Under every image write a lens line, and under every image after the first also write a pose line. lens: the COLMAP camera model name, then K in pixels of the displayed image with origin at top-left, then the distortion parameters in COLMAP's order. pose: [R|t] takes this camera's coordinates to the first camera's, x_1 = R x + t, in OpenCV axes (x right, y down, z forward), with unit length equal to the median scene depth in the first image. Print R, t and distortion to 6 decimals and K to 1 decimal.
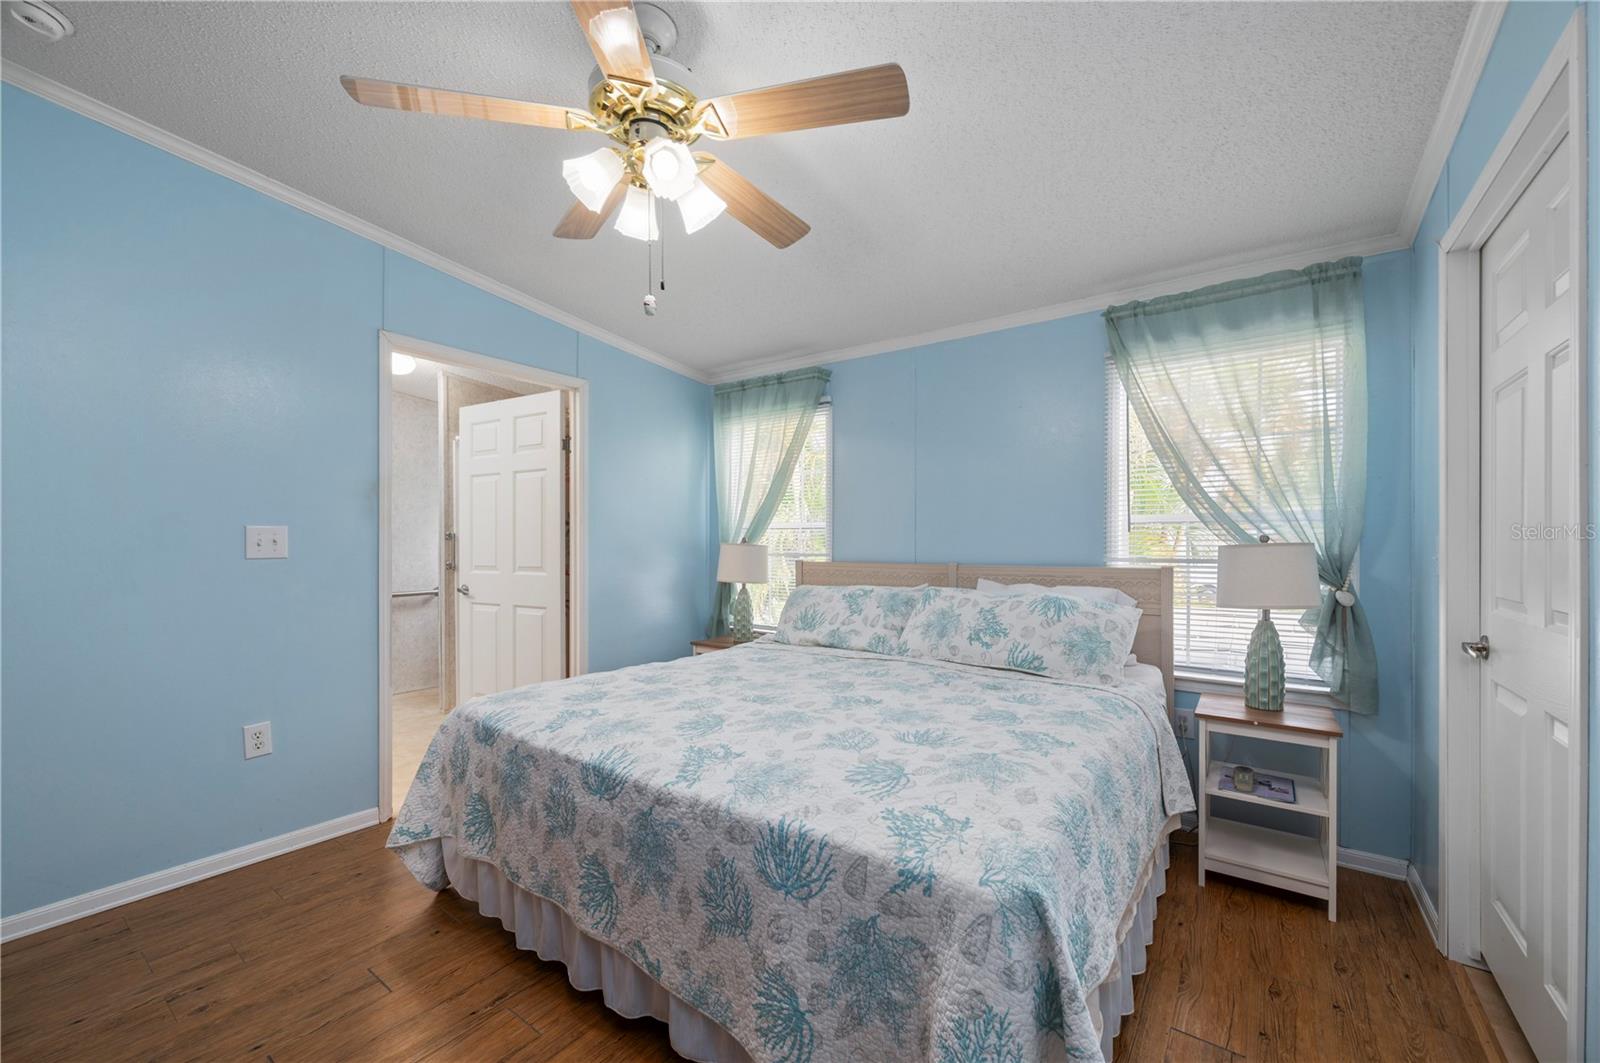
lens RADIAL K [[640.3, 0, 790.0], [0, 640.3, 529.7], [0, 0, 1]] dist [0.000429, 0.000198]
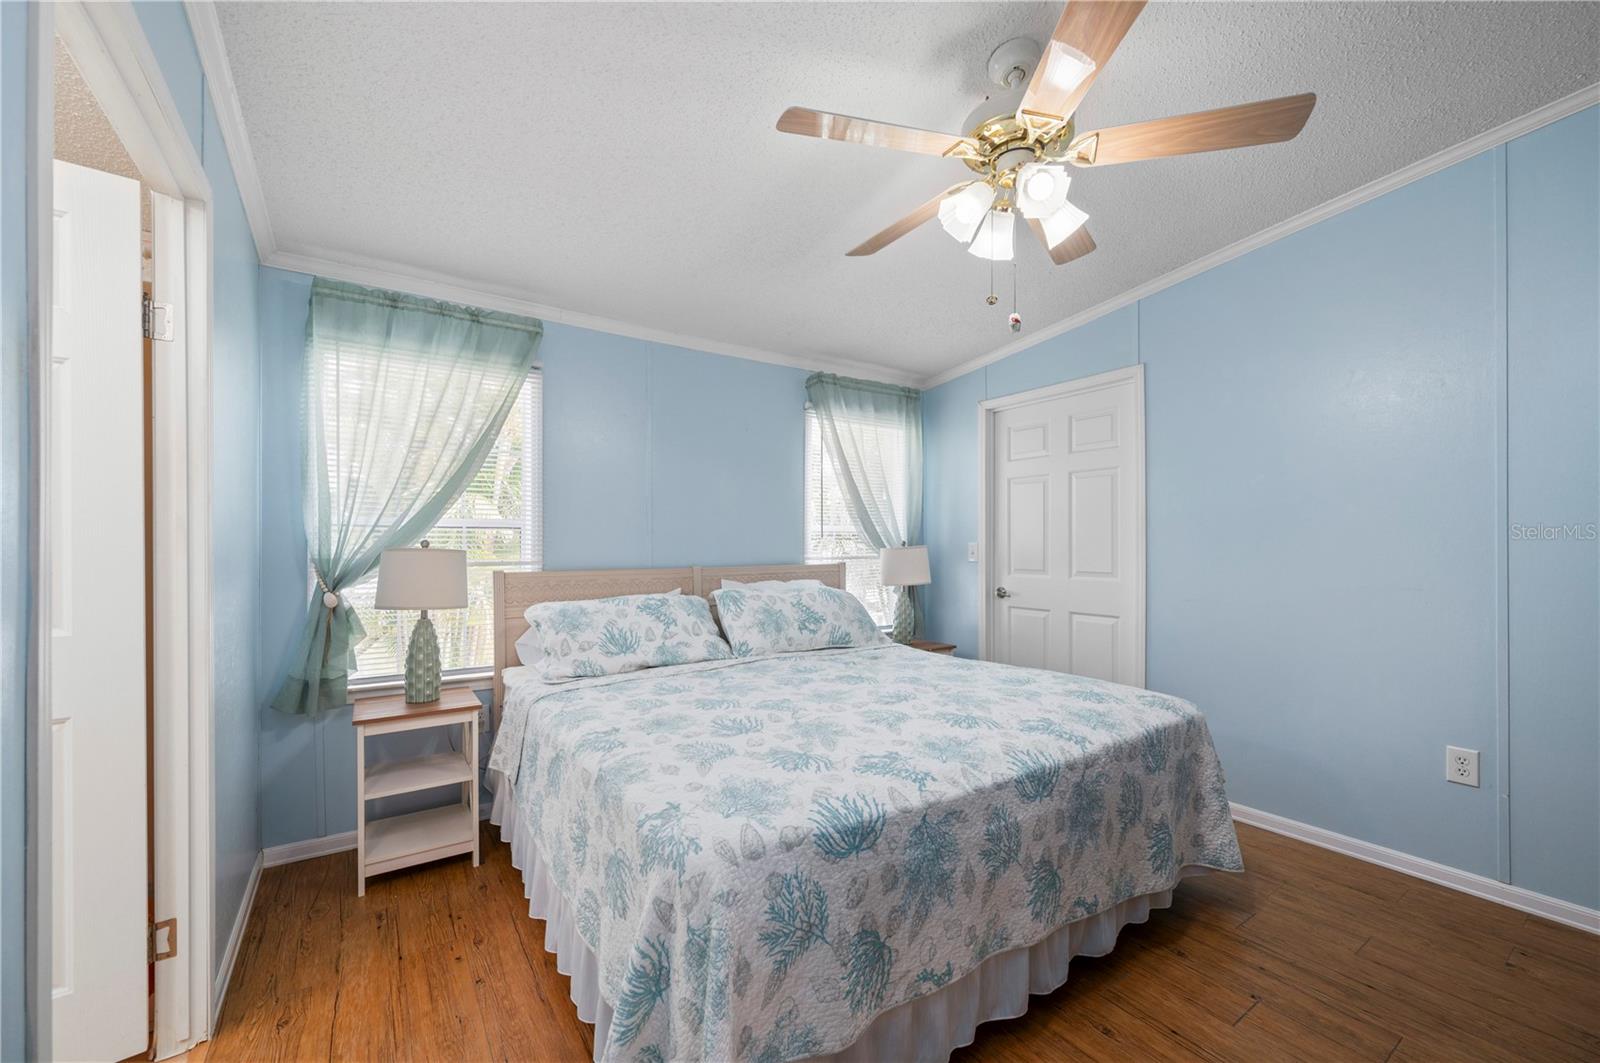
lens RADIAL K [[640.3, 0, 802.1], [0, 640.3, 544.9], [0, 0, 1]] dist [0.000429, 0.000198]
pose [[0.319684, -0.000652, 0.947524, -0.783947], [-0.015468, 0.999863, 0.005907, 0.009638], [-0.947398, -0.016545, 0.319630, 0.593027]]
